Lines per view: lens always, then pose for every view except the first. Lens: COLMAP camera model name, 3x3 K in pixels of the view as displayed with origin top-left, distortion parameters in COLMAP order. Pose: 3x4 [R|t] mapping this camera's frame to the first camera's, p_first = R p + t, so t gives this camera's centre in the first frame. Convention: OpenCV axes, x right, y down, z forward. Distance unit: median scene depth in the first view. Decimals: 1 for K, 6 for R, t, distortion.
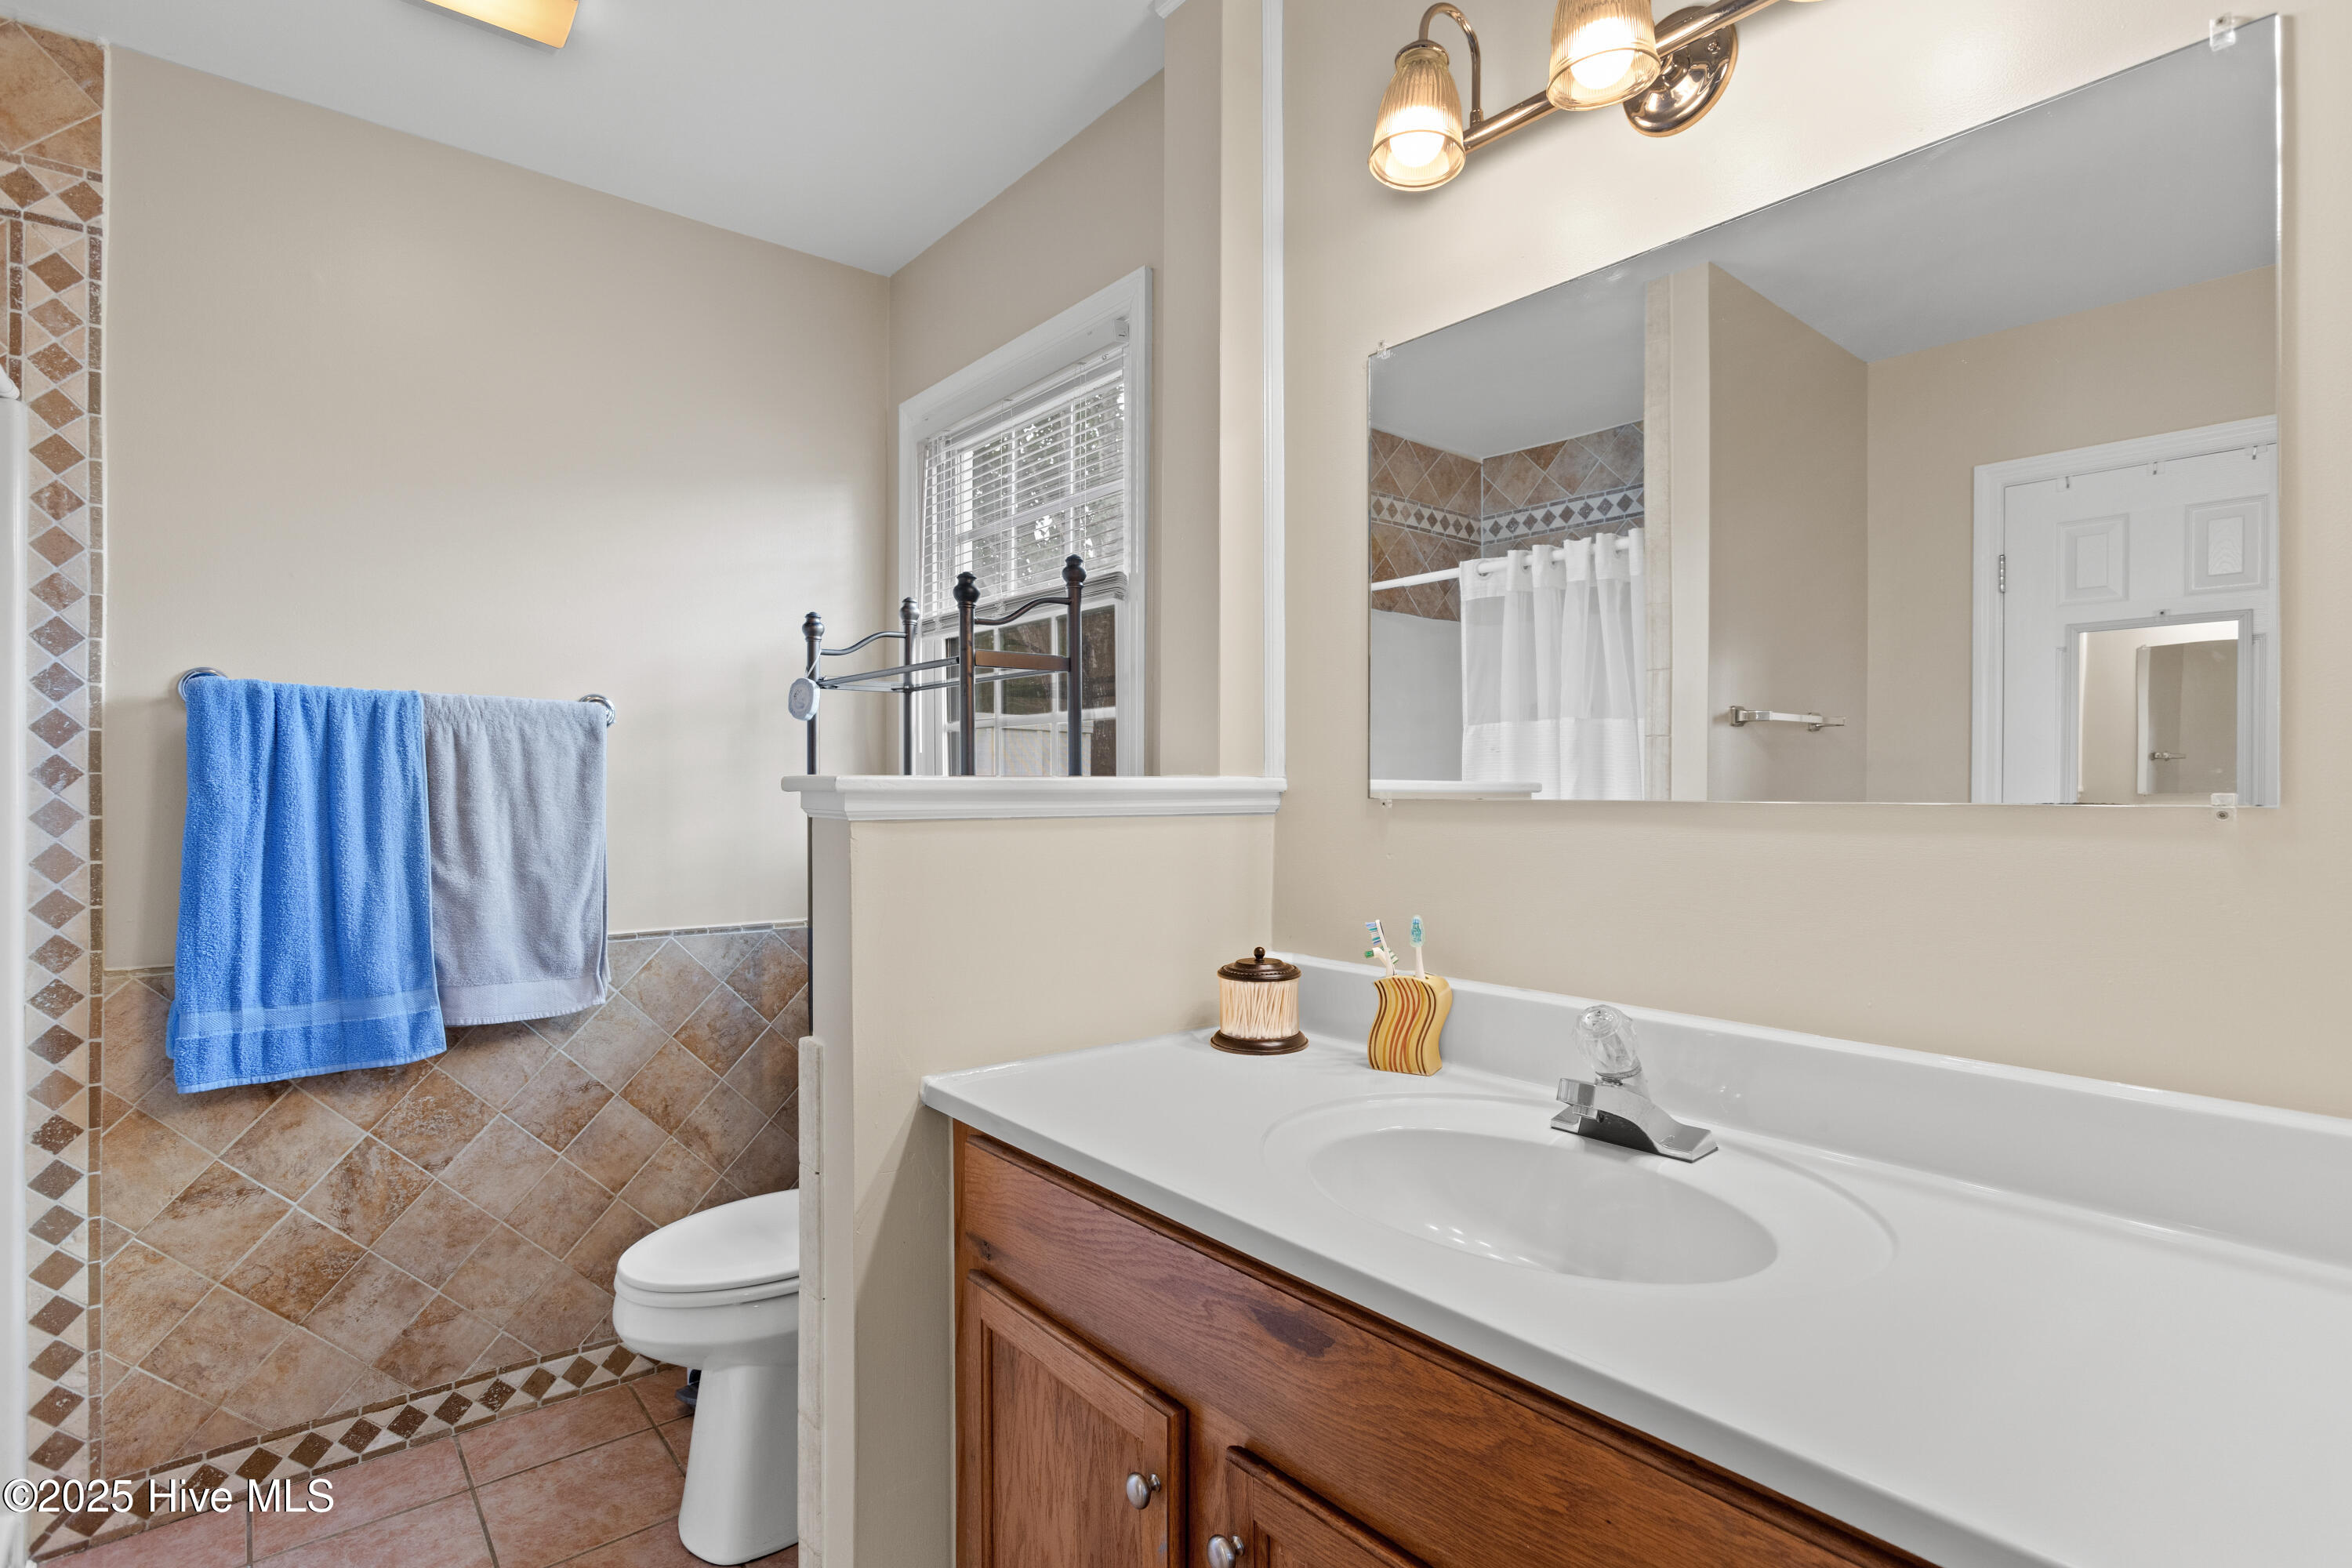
lens RADIAL K [[1112.0, 0, 1176.0], [0, 1112.0, 784.0], [0, 0, 1]] dist [-0.000166, -0.000121]
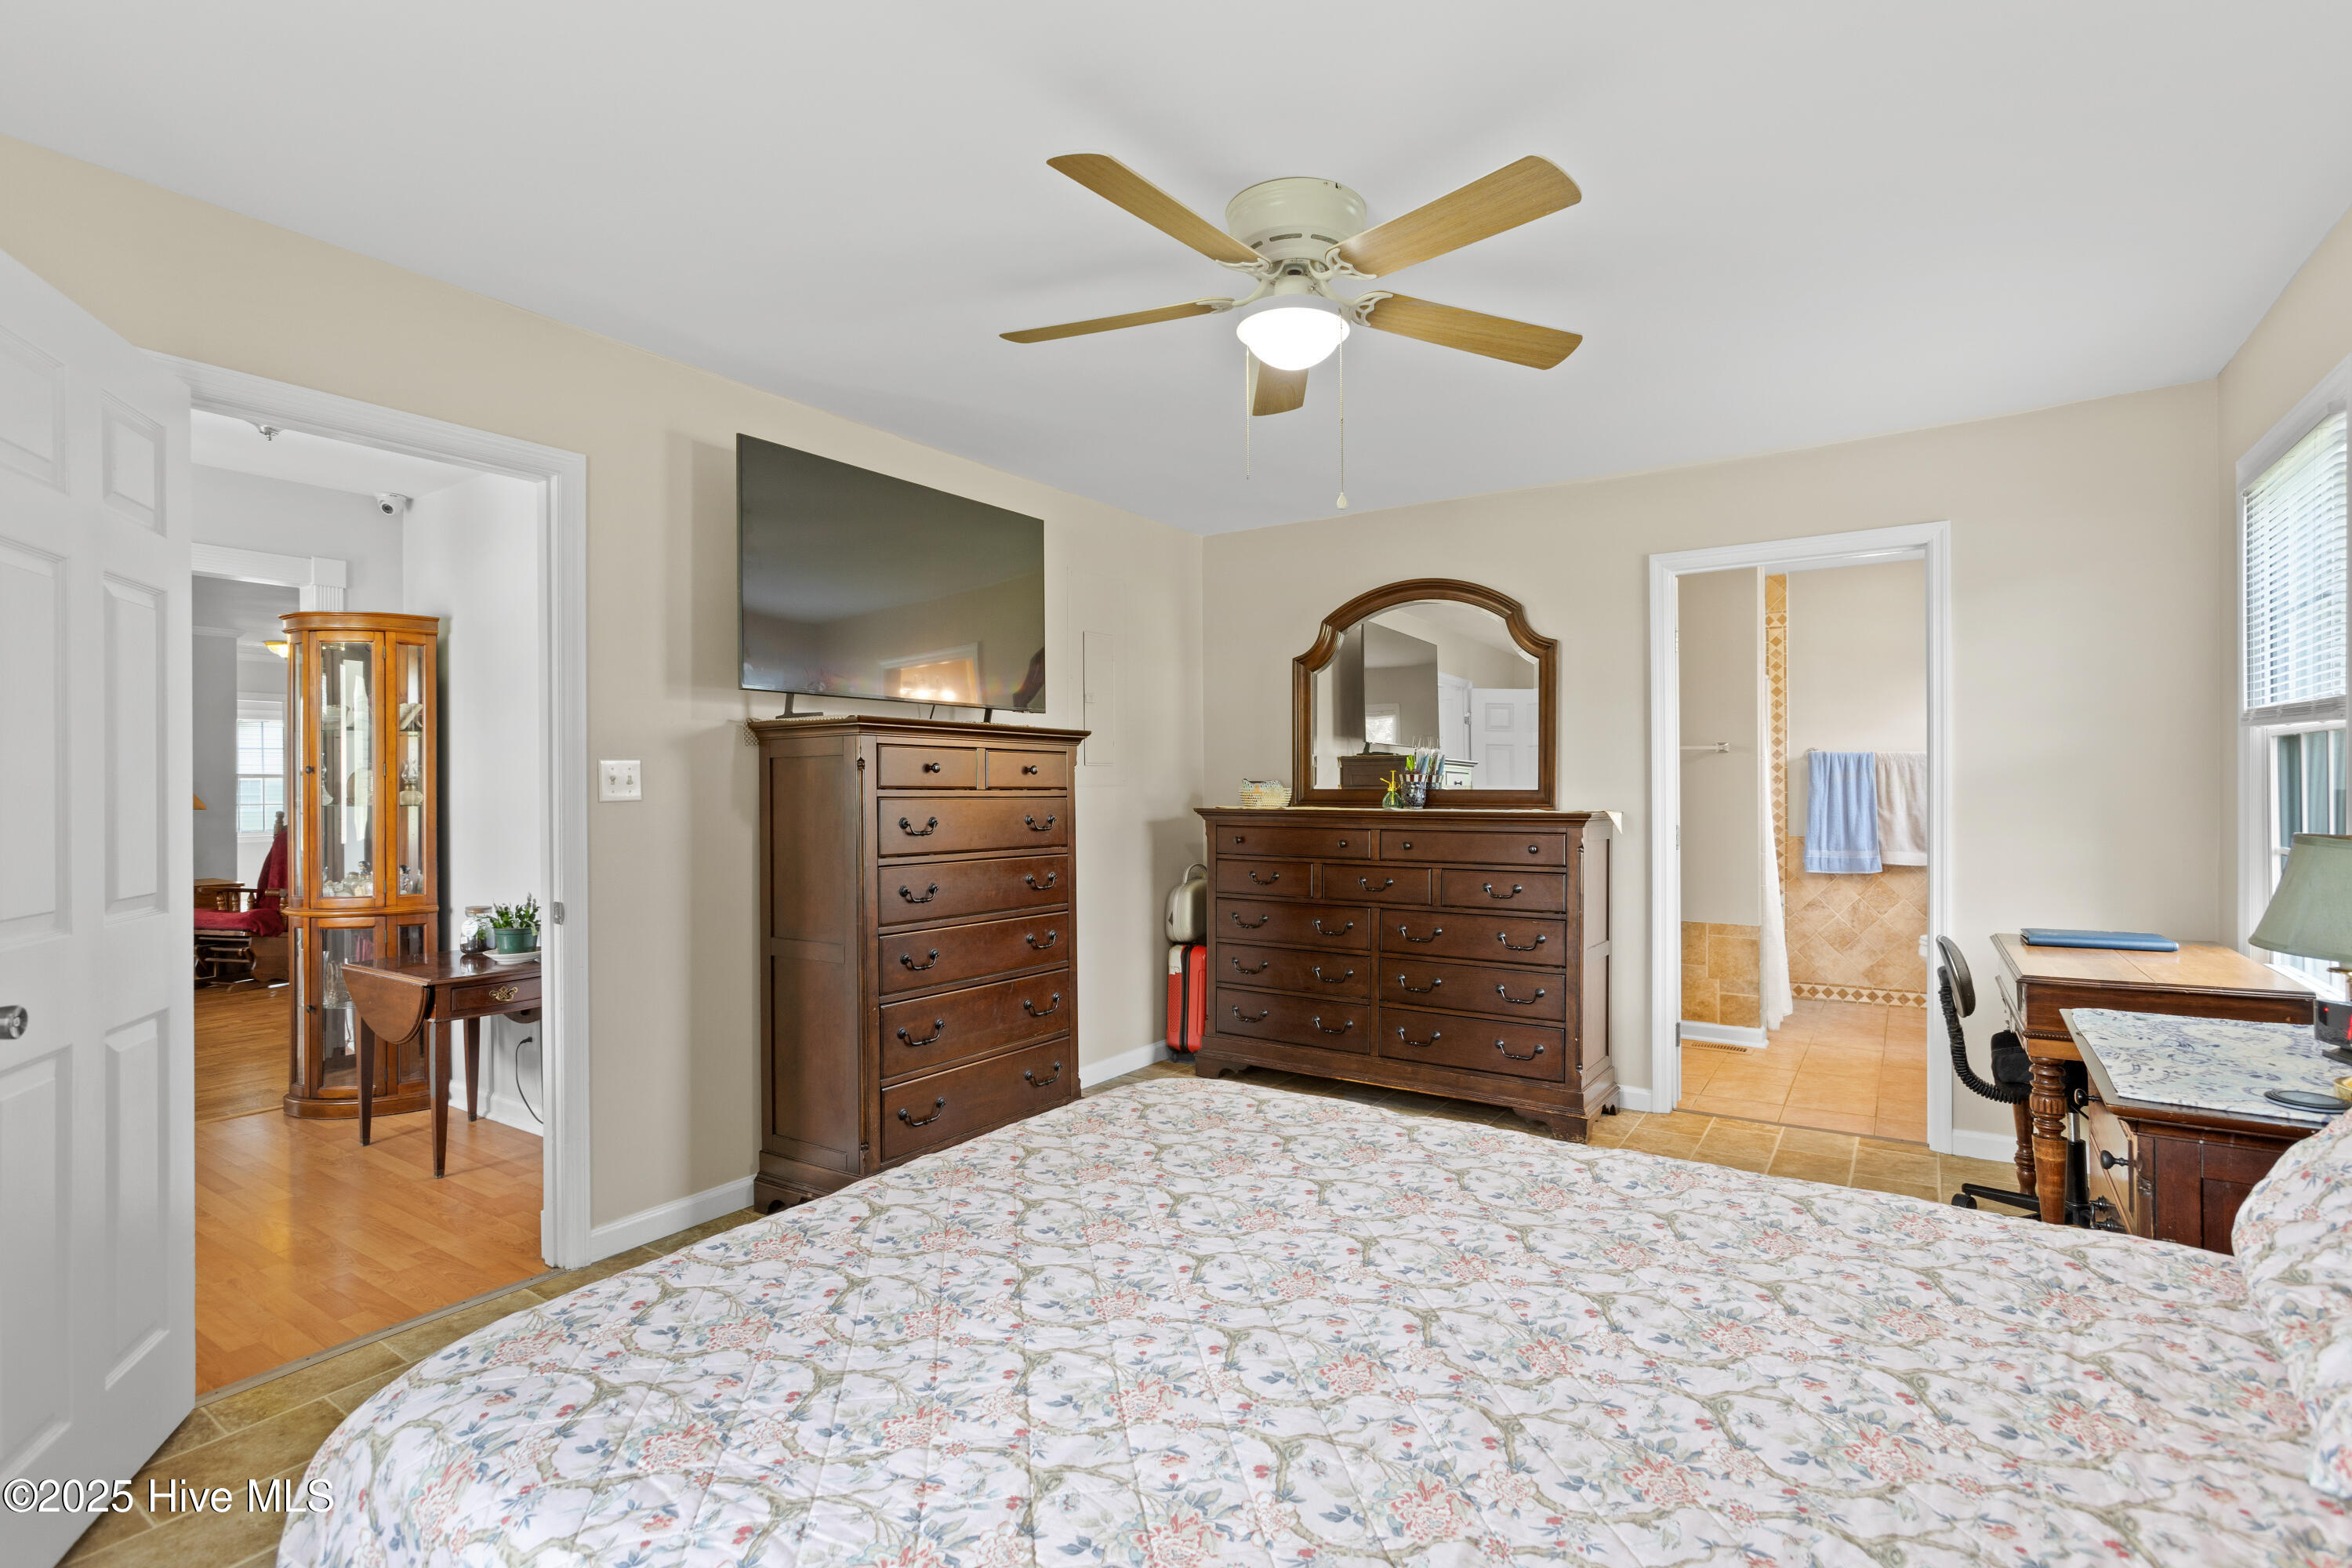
lens RADIAL K [[1123.0, 0, 1176.0], [0, 1123.0, 784.0], [0, 0, 1]] dist [-0.003702, -0.000570]
pose [[0.284661, -0.003156, -0.958623, 1.739594], [0.005037, 0.999986, -0.001797, -0.000007], [0.958615, -0.004317, 0.284673, -1.722144]]
